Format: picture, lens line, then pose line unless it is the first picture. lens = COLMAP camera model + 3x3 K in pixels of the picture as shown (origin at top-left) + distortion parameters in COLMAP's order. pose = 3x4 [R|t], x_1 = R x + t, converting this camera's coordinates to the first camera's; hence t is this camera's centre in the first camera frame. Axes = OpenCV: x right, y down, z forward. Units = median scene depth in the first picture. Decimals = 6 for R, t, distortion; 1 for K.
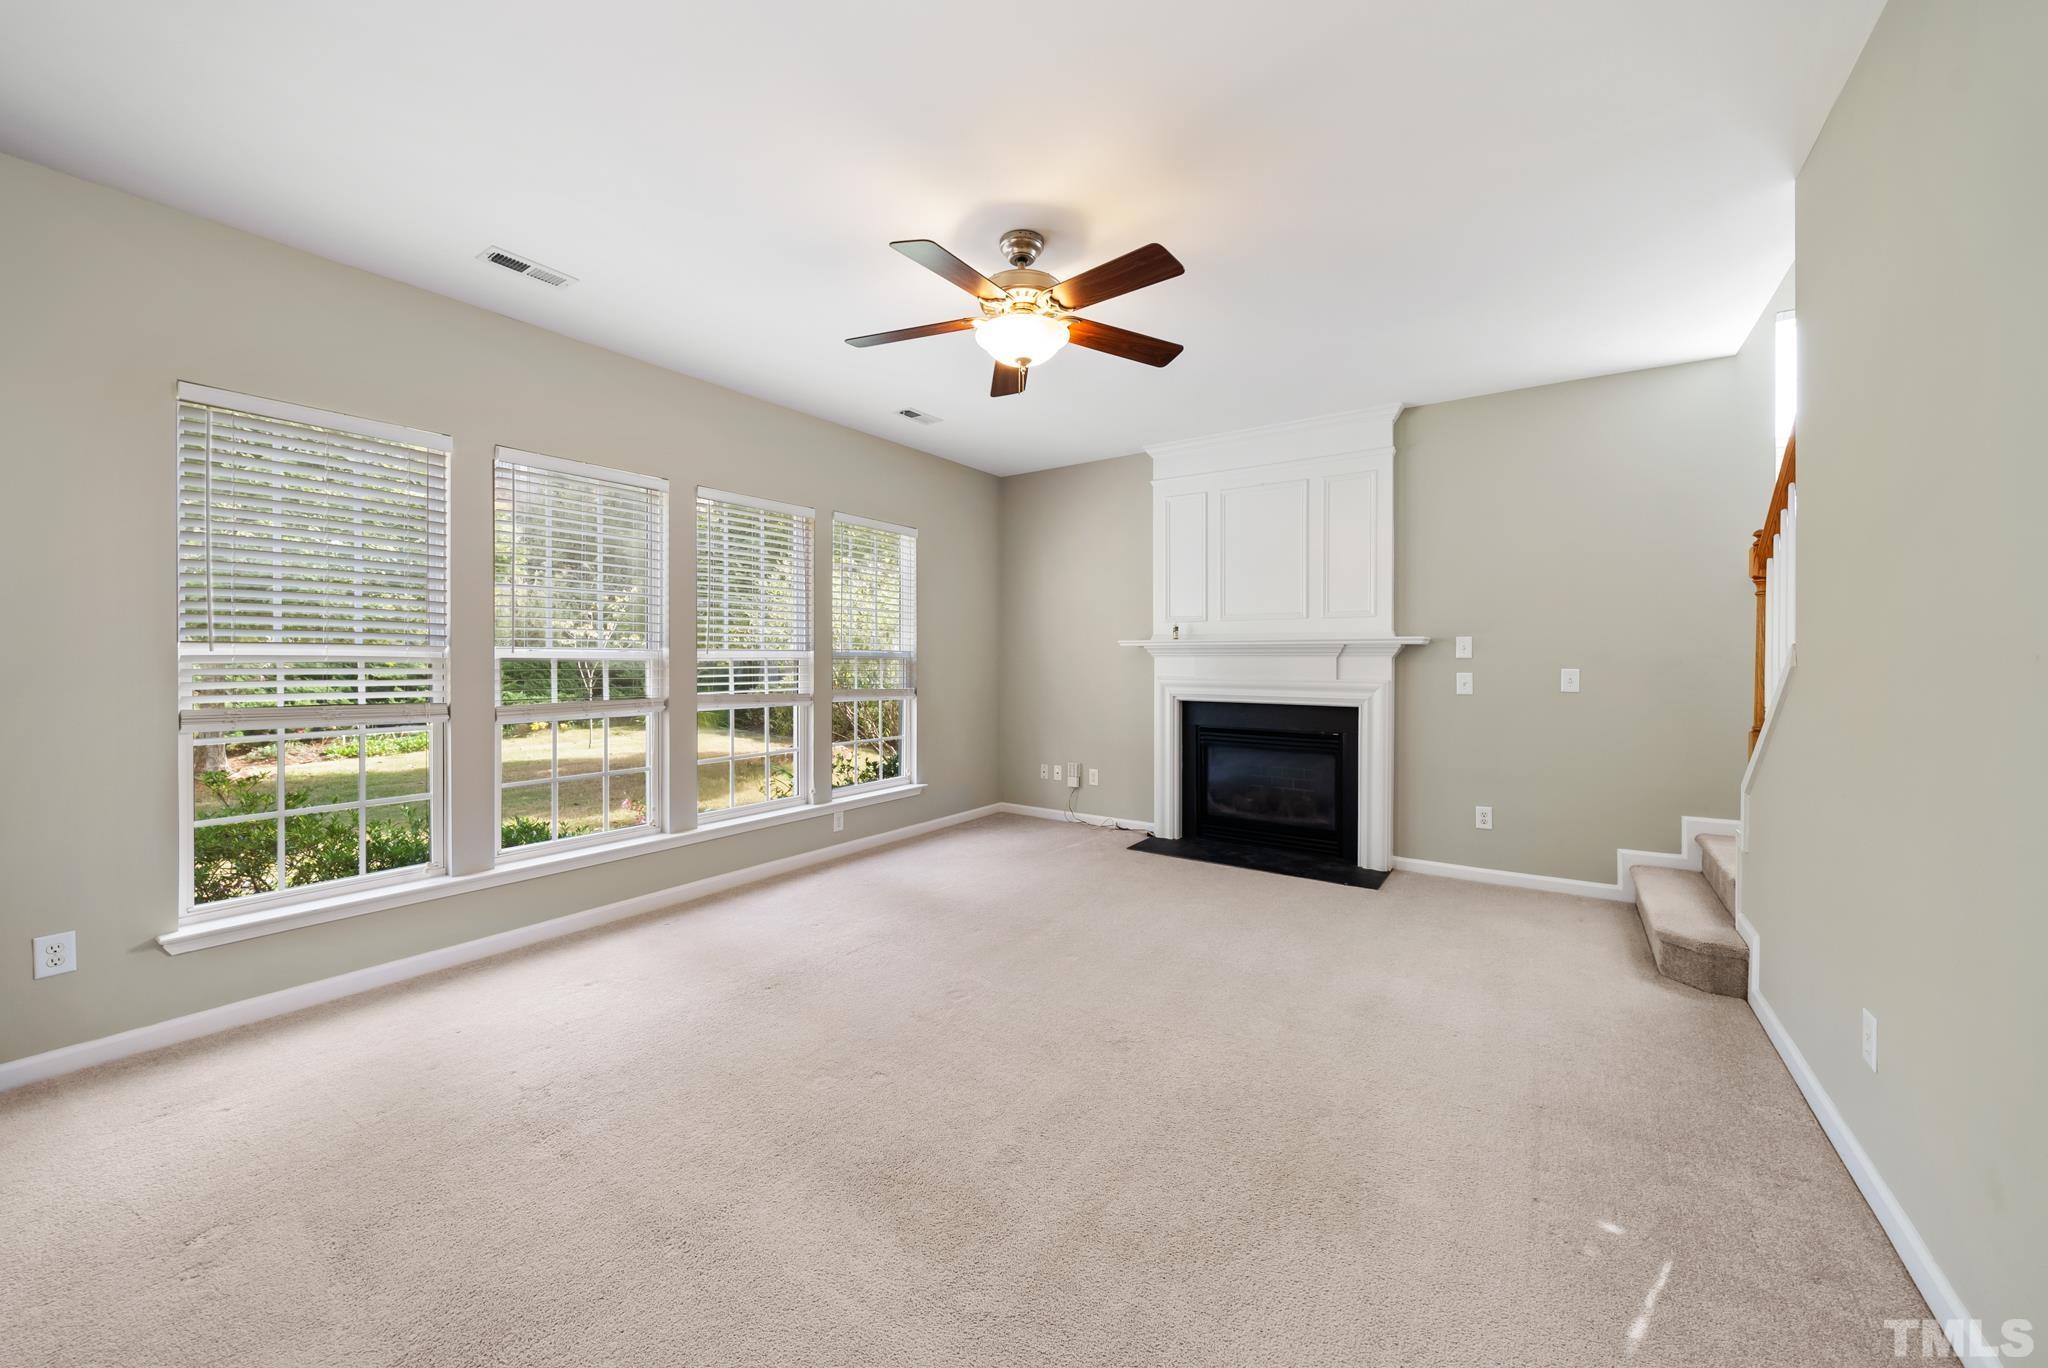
lens RADIAL K [[758.5, 0, 1005.6], [0, 758.5, 659.5], [0, 0, 1]] dist [-0.003548, -0.000130]
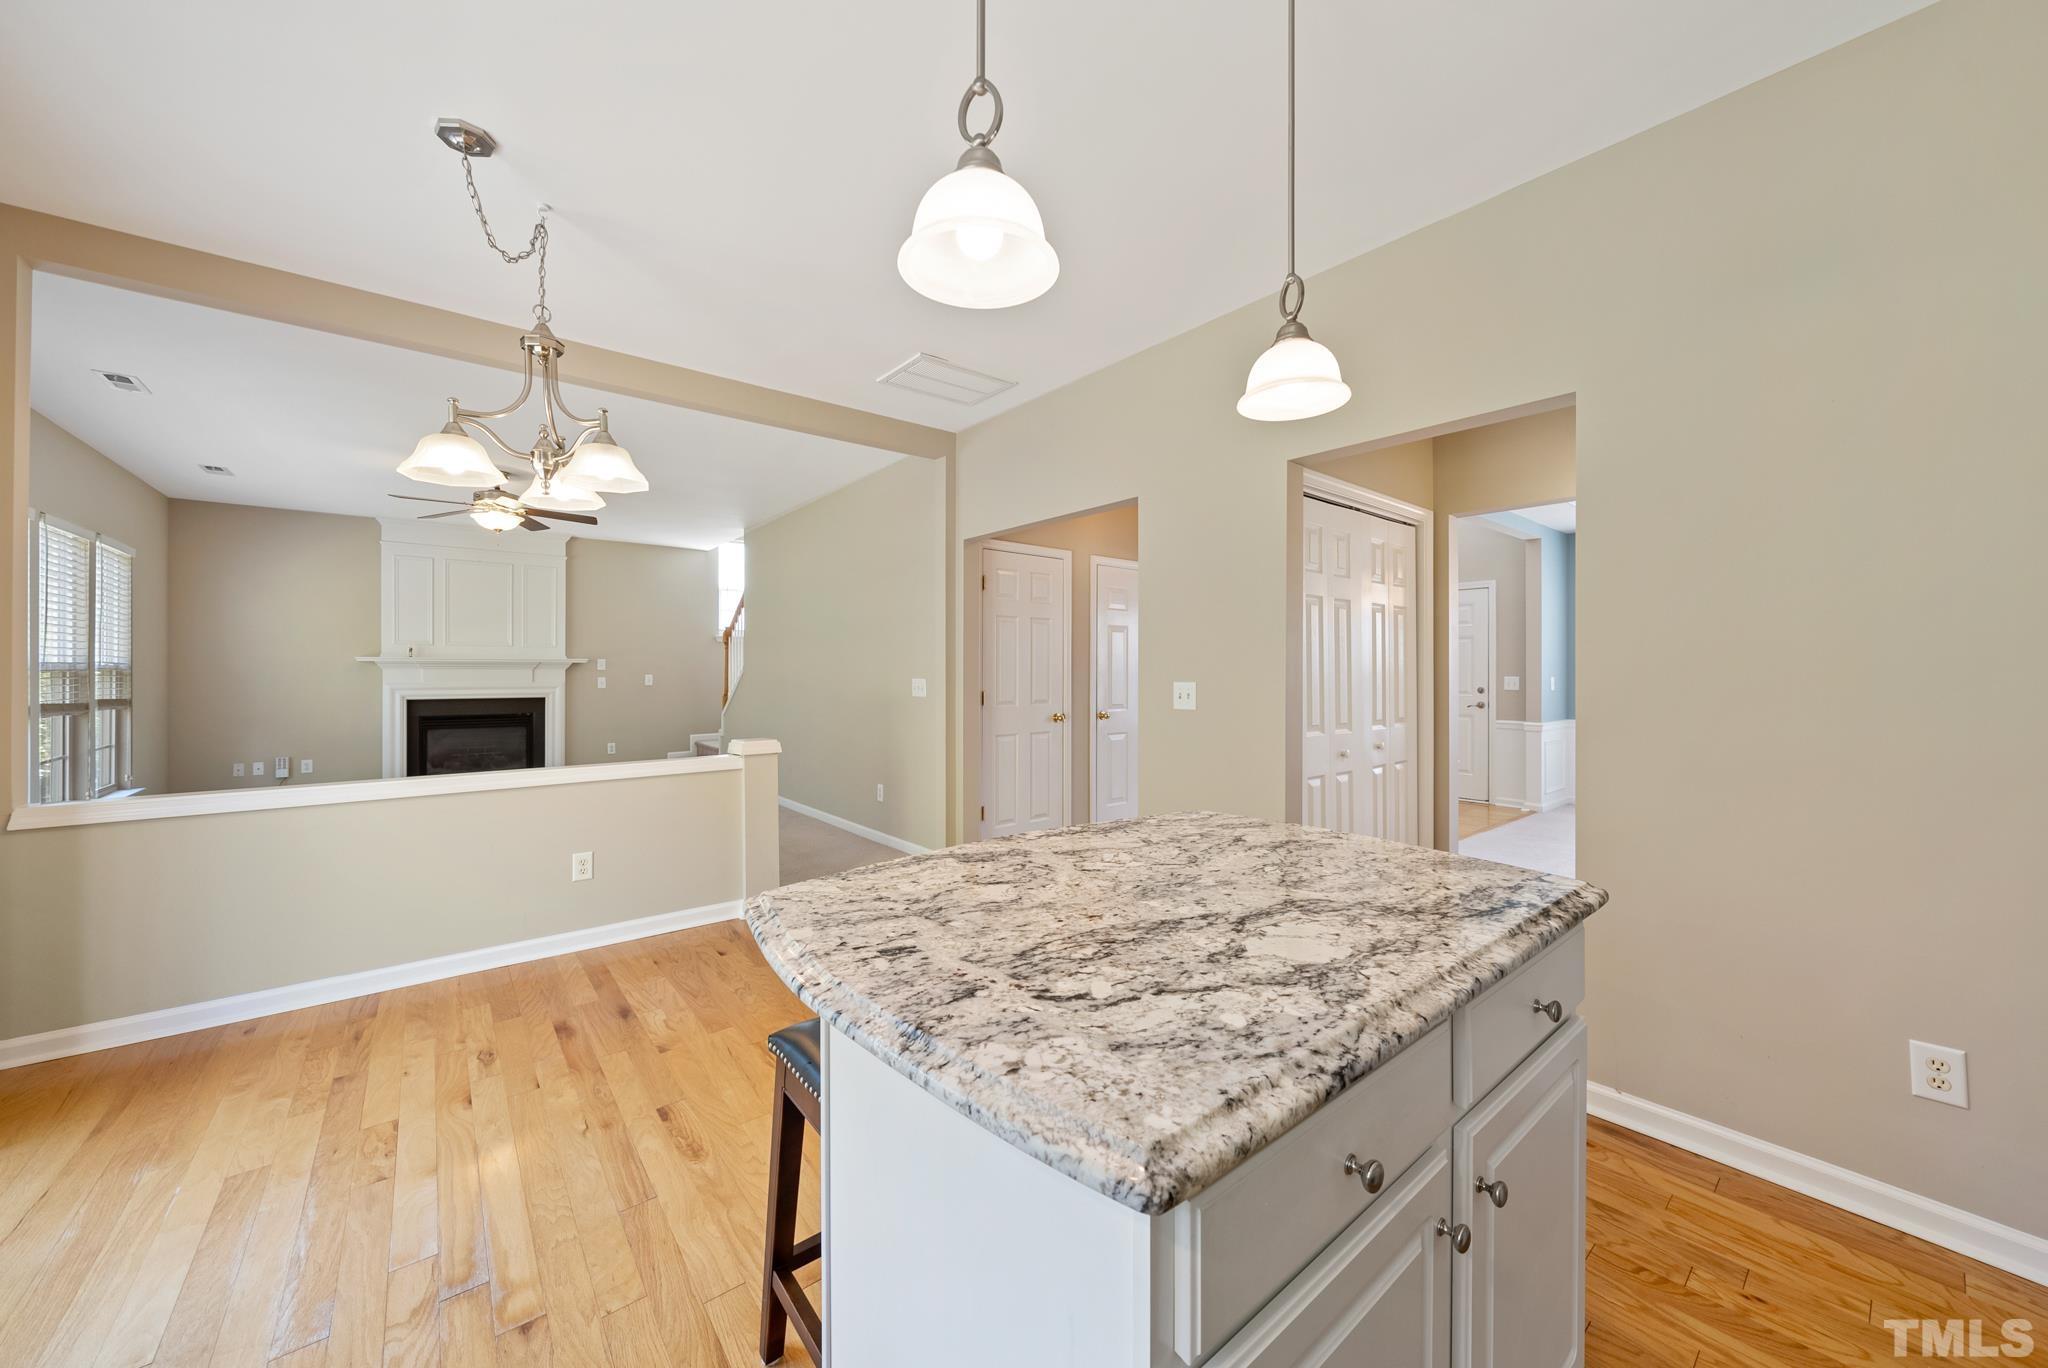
lens RADIAL K [[758.5, 0, 1037.0], [0, 758.5, 673.4], [0, 0, 1]] dist [-0.003548, -0.000130]
pose [[0.265474, -0.002952, 0.964113, -0.942163], [0.000956, 0.999996, 0.002798, 0.001981], [-0.964118, 0.000179, 0.265476, -0.588717]]
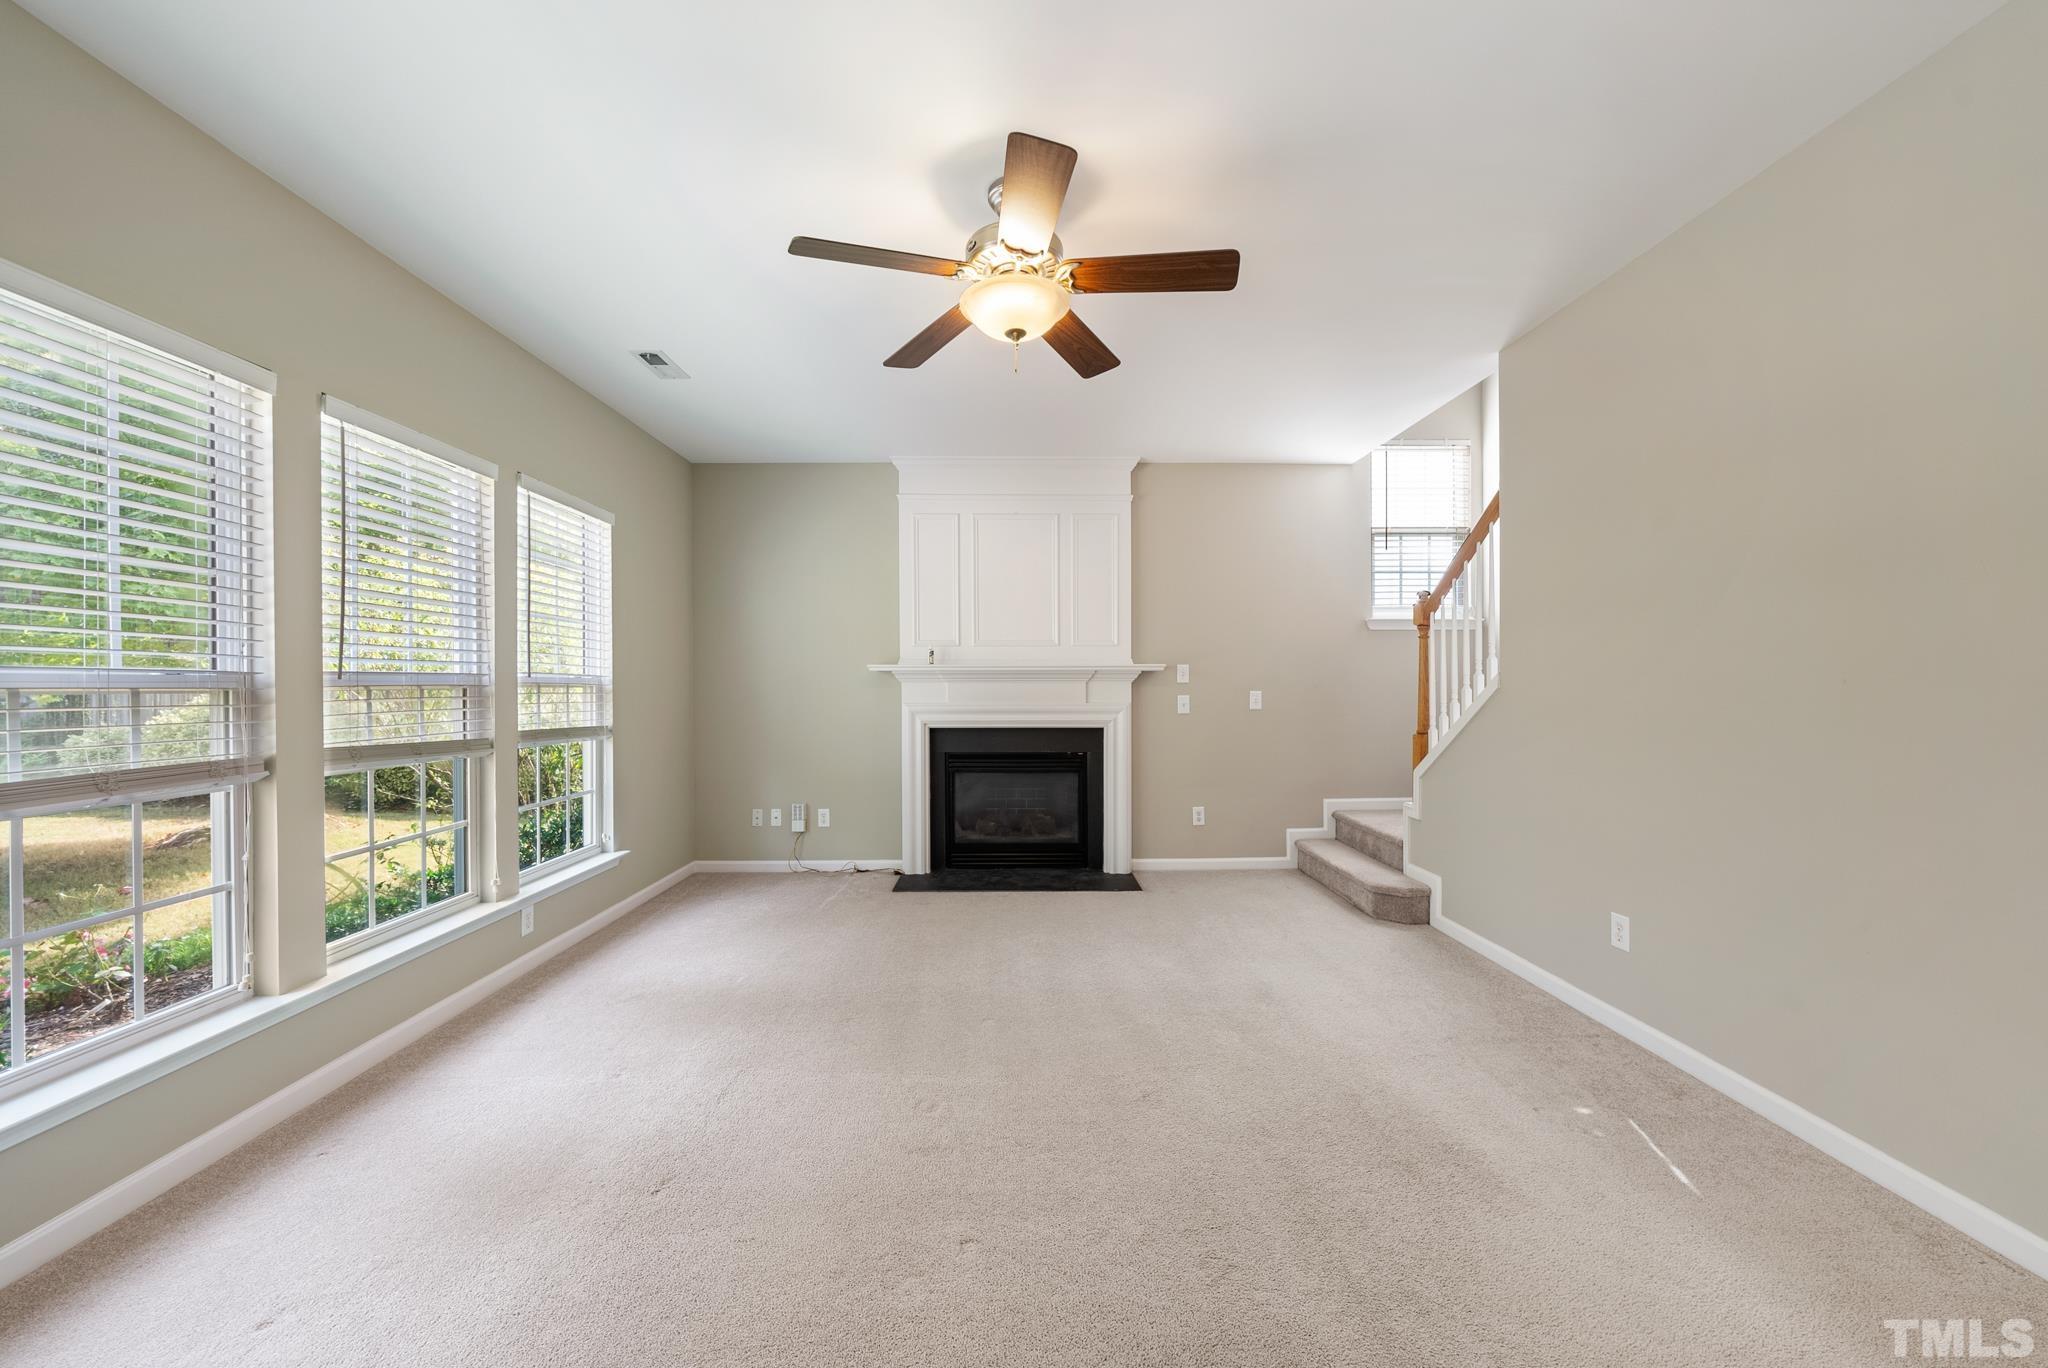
lens RADIAL K [[758.5, 0, 1023.2], [0, 758.5, 684.4], [0, 0, 1]] dist [-0.003548, -0.000130]
pose [[0.806881, -0.002902, 0.590707, -0.274866], [0.004042, 0.999992, -0.000608, 0.000244], [-0.590700, 0.002878, 0.806886, 0.180445]]
